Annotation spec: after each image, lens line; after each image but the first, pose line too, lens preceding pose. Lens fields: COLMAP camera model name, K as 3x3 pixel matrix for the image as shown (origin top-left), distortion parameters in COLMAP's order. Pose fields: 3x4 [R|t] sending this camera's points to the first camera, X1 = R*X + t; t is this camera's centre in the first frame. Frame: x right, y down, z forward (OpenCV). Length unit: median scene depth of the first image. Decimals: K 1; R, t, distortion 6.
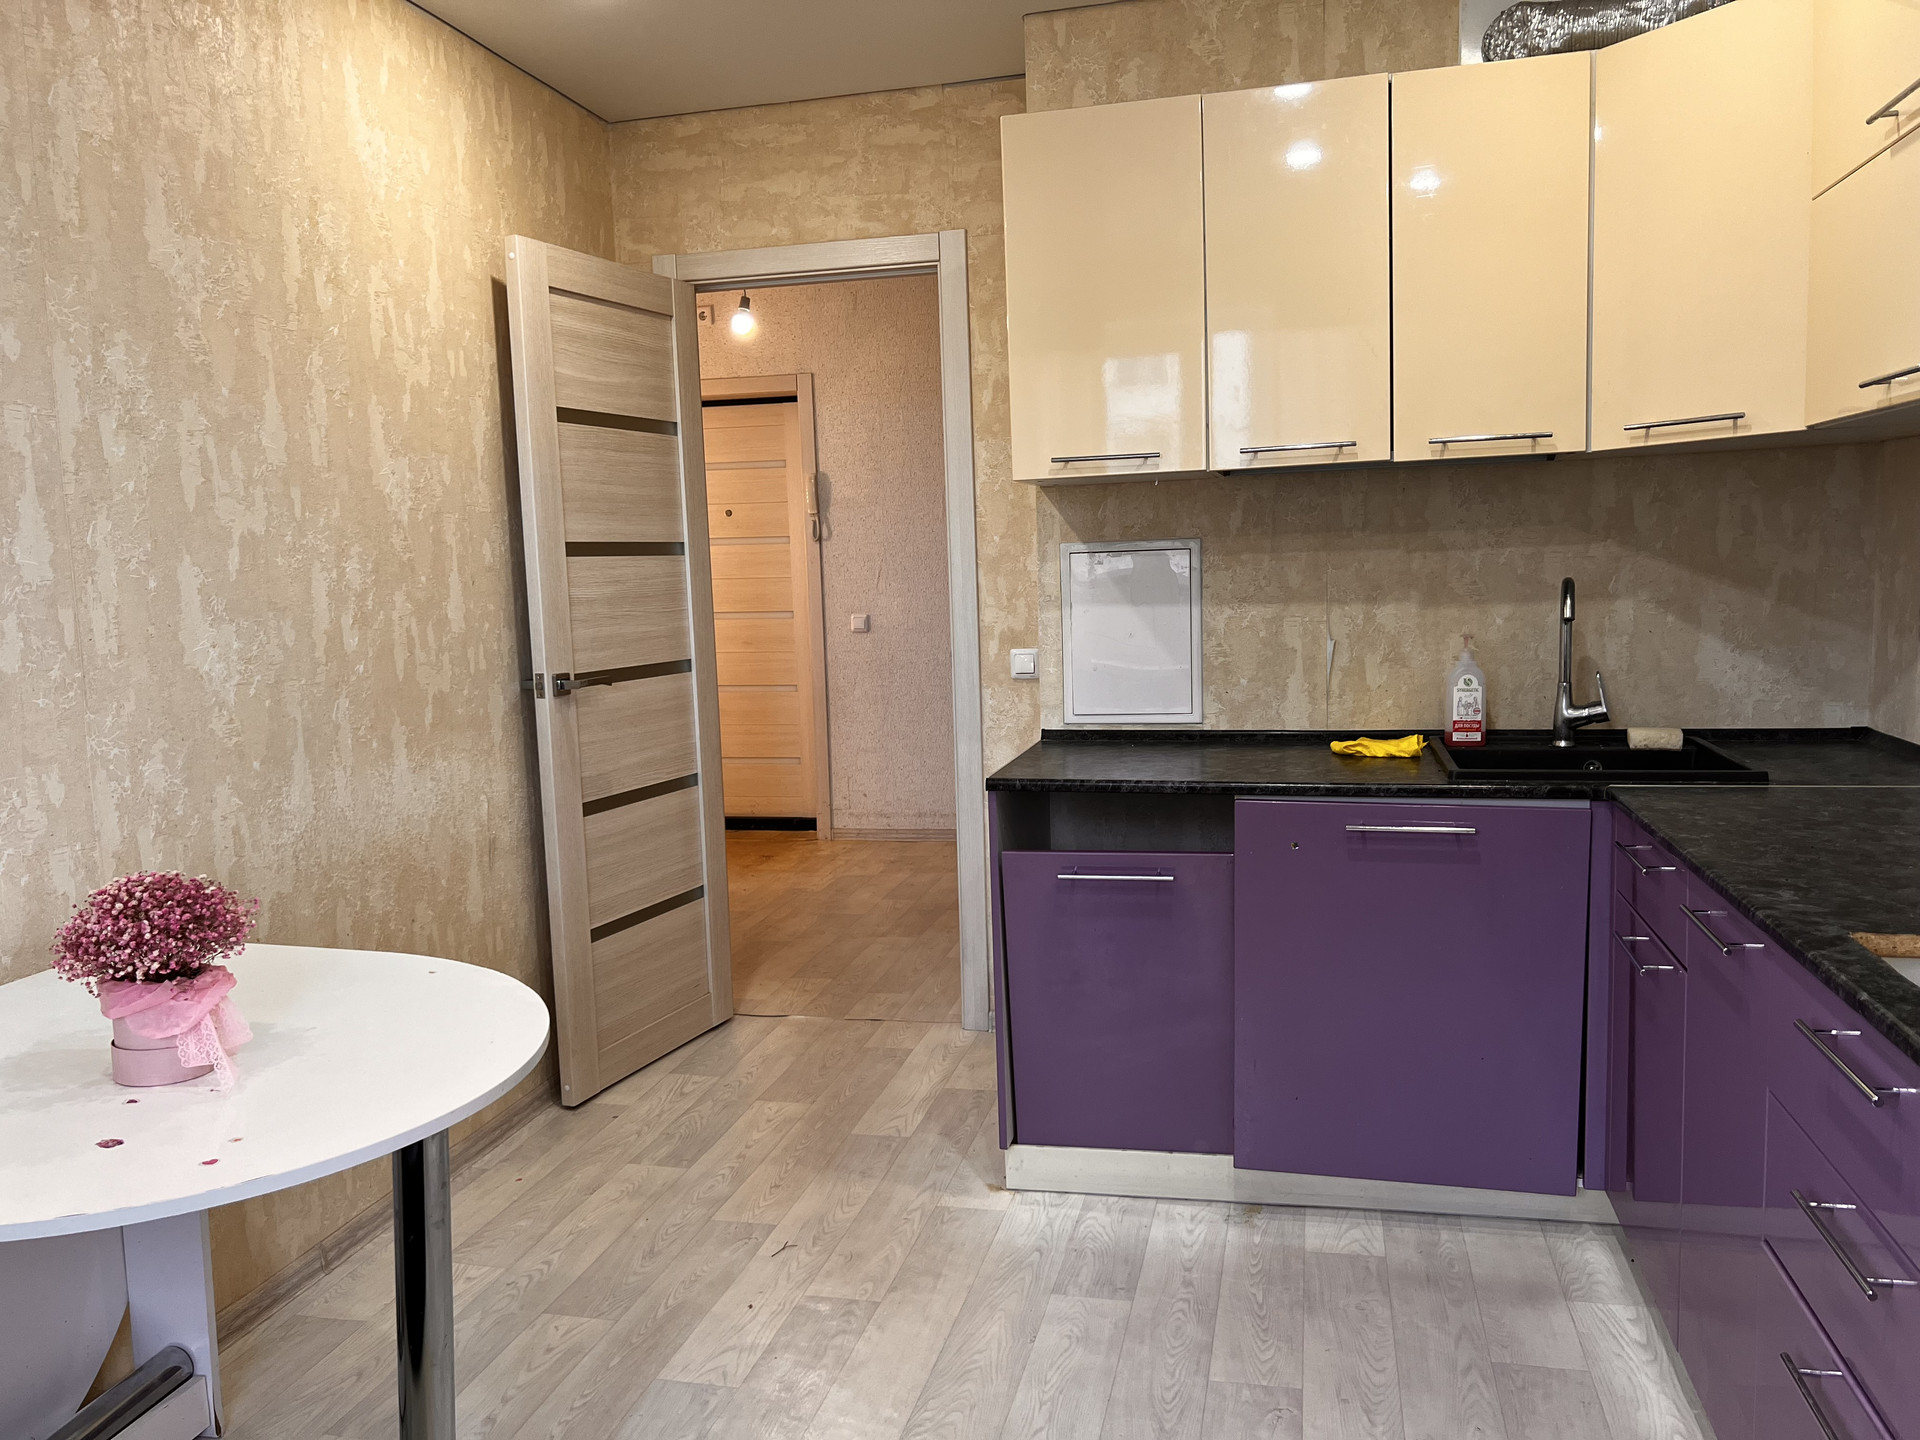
lens RADIAL K [[1441.5, 0, 981.6], [0, 1441.5, 724.4], [0, 0, 1]] dist [0.049694, -0.083416]
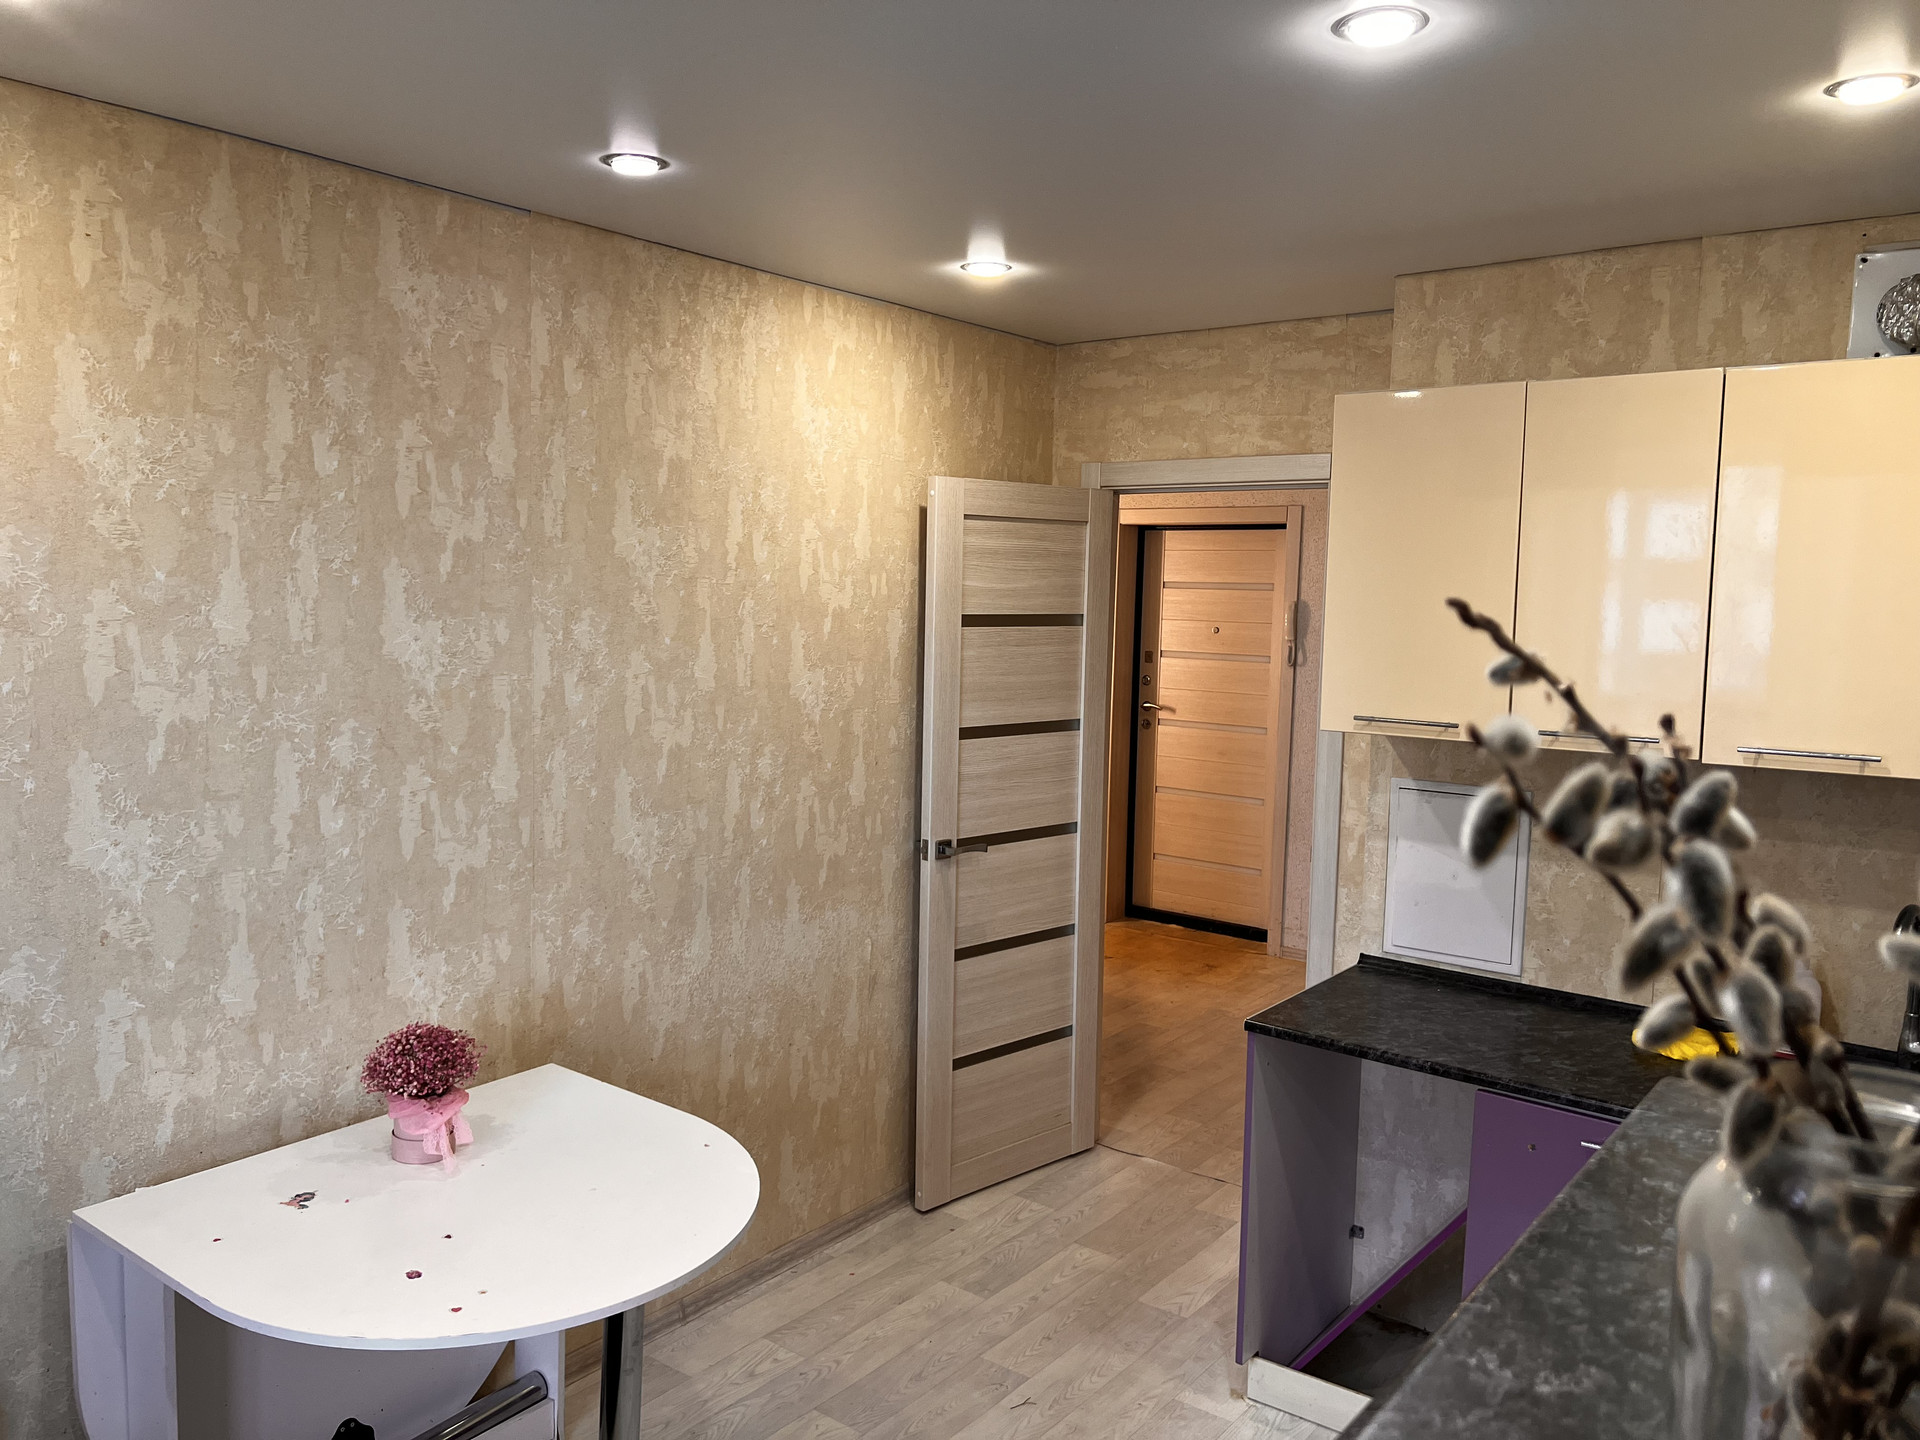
lens RADIAL K [[1441.5, 0, 981.6], [0, 1441.5, 724.4], [0, 0, 1]] dist [0.049694, -0.083416]
pose [[0.913061, 0.092020, -0.397305, 0.203873], [-0.098116, 0.995162, 0.005006, -0.147188], [0.395844, 0.034411, 0.917673, -0.061900]]
